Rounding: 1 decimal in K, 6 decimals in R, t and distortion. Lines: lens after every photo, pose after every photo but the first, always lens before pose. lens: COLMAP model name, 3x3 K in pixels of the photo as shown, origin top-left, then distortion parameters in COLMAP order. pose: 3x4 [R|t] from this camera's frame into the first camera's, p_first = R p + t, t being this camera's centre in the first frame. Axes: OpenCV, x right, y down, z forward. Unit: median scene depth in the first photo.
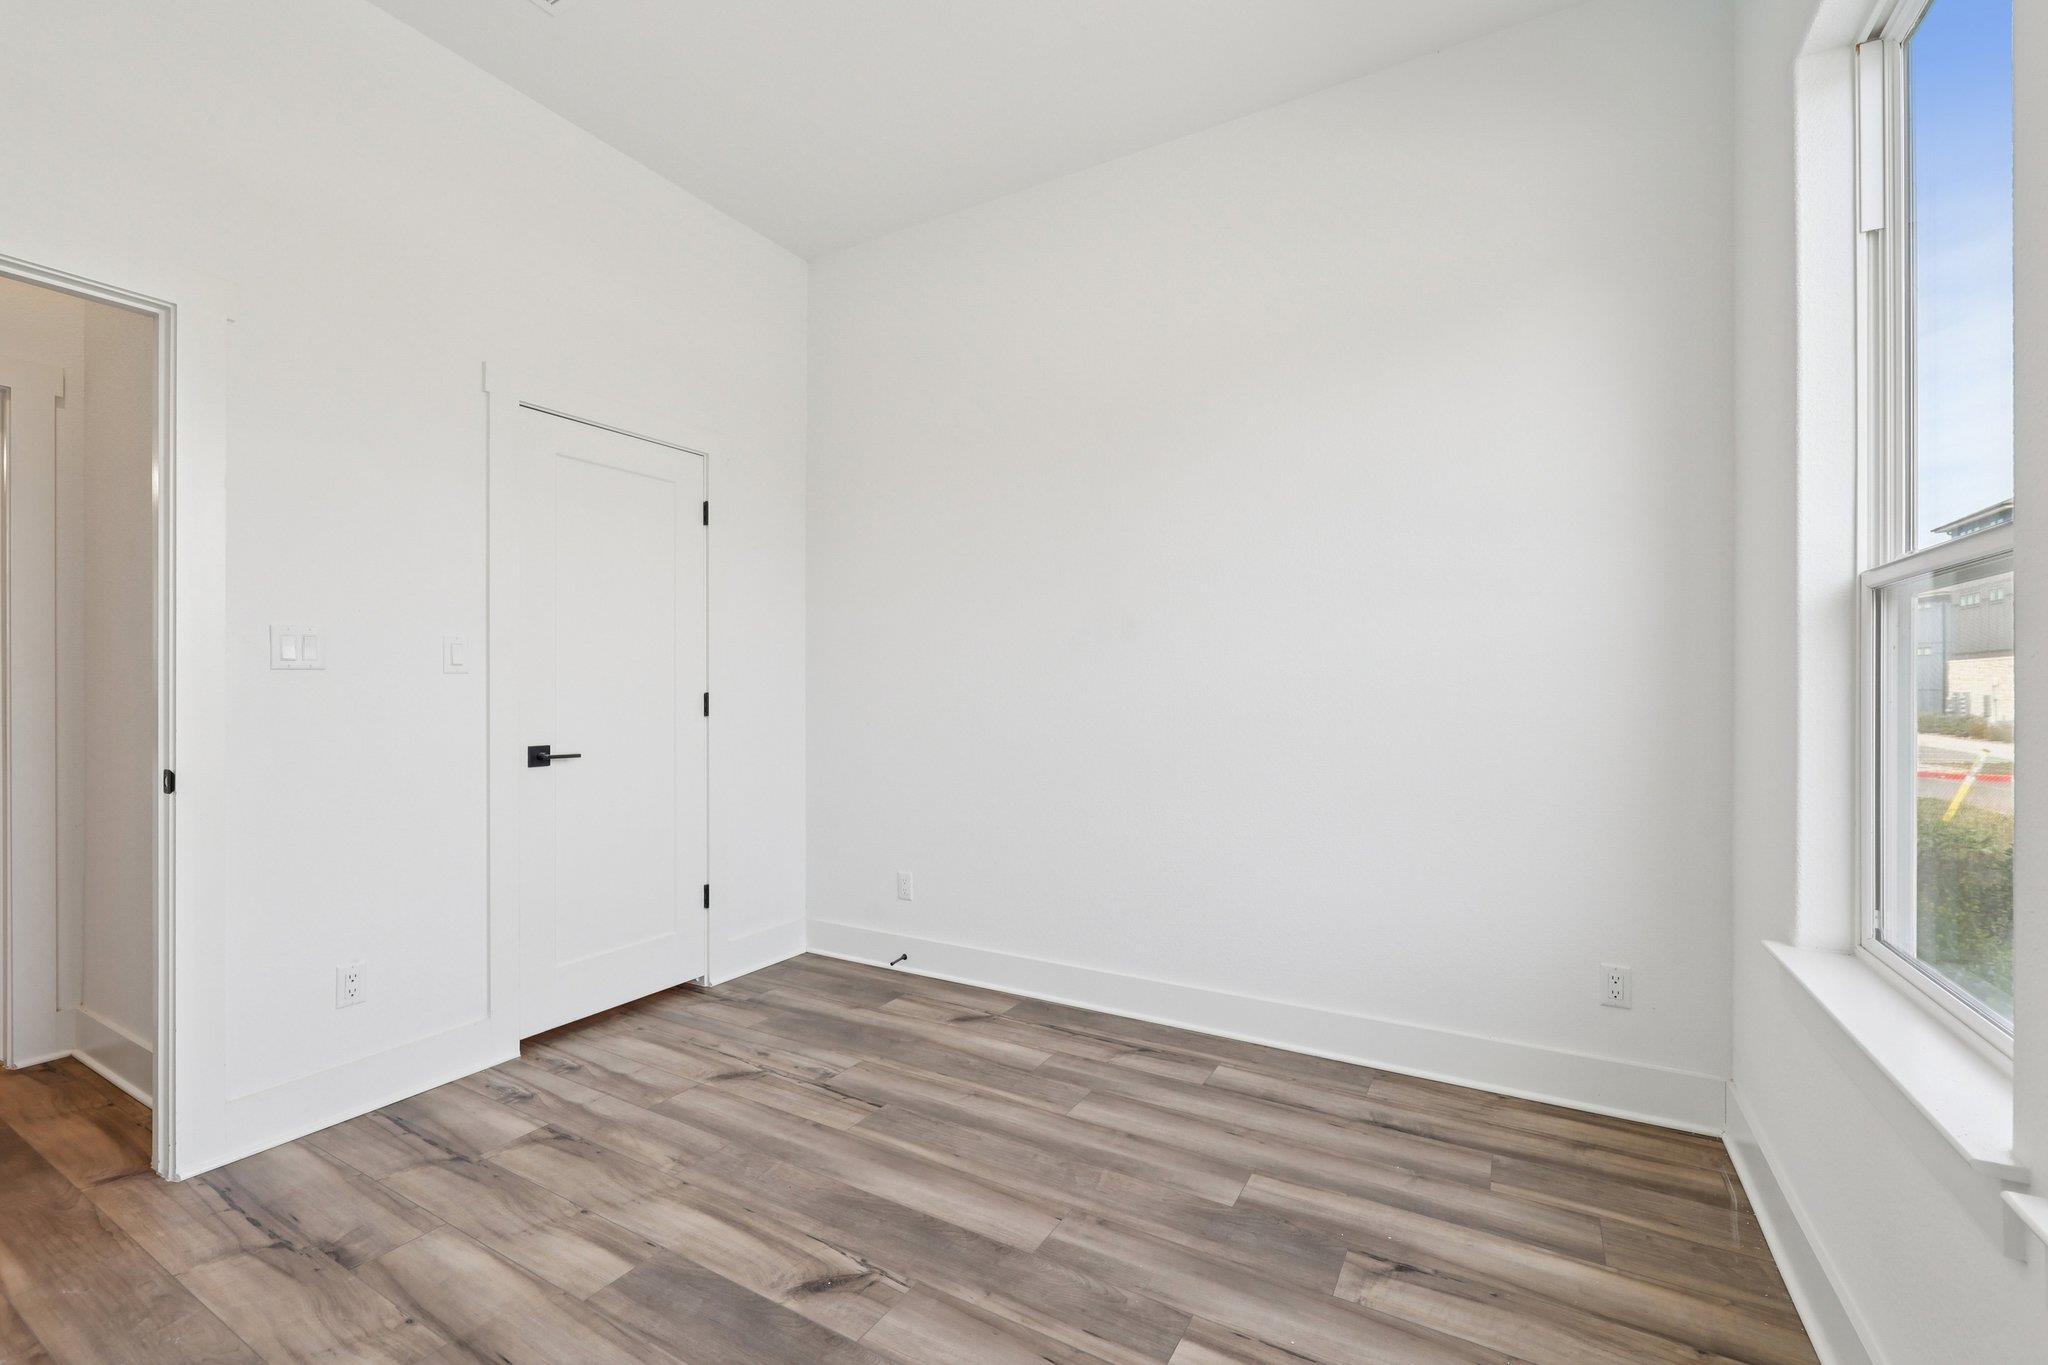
lens RADIAL K [[862.5, 0, 1028.8], [0, 862.5, 686.5], [0, 0, 1]] dist [0.002345, -0.000050]
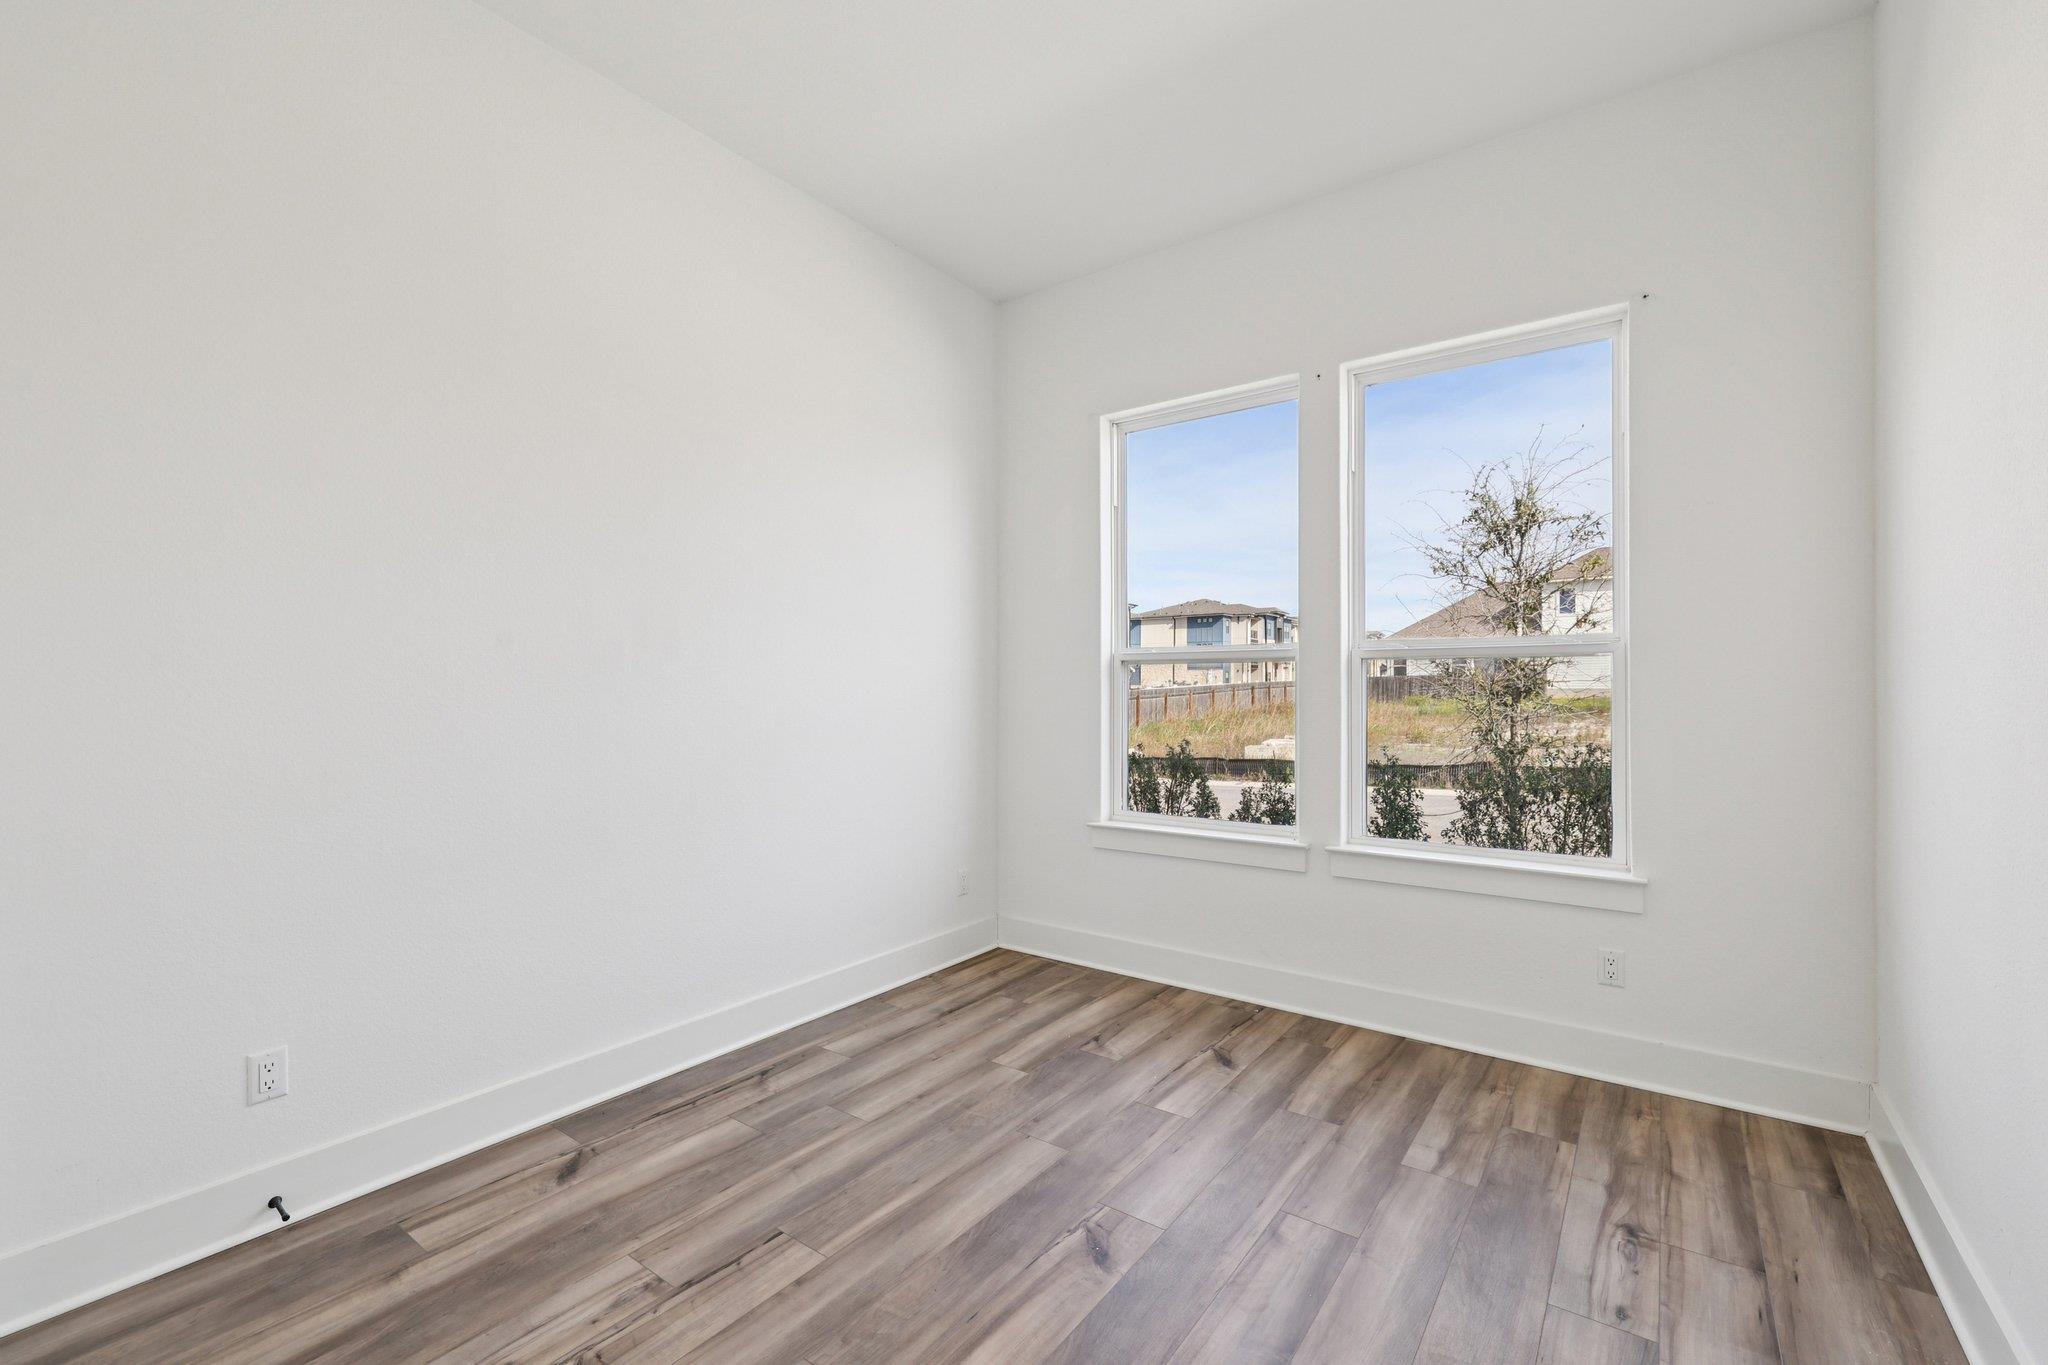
lens RADIAL K [[862.5, 0, 1039.1], [0, 862.5, 684.2], [0, 0, 1]] dist [0.002345, -0.000050]
pose [[0.107433, 0.007616, 0.994183, -0.988178], [-0.000939, 0.999971, -0.007559, -0.021788], [-0.994212, -0.000121, 0.107437, 0.697486]]
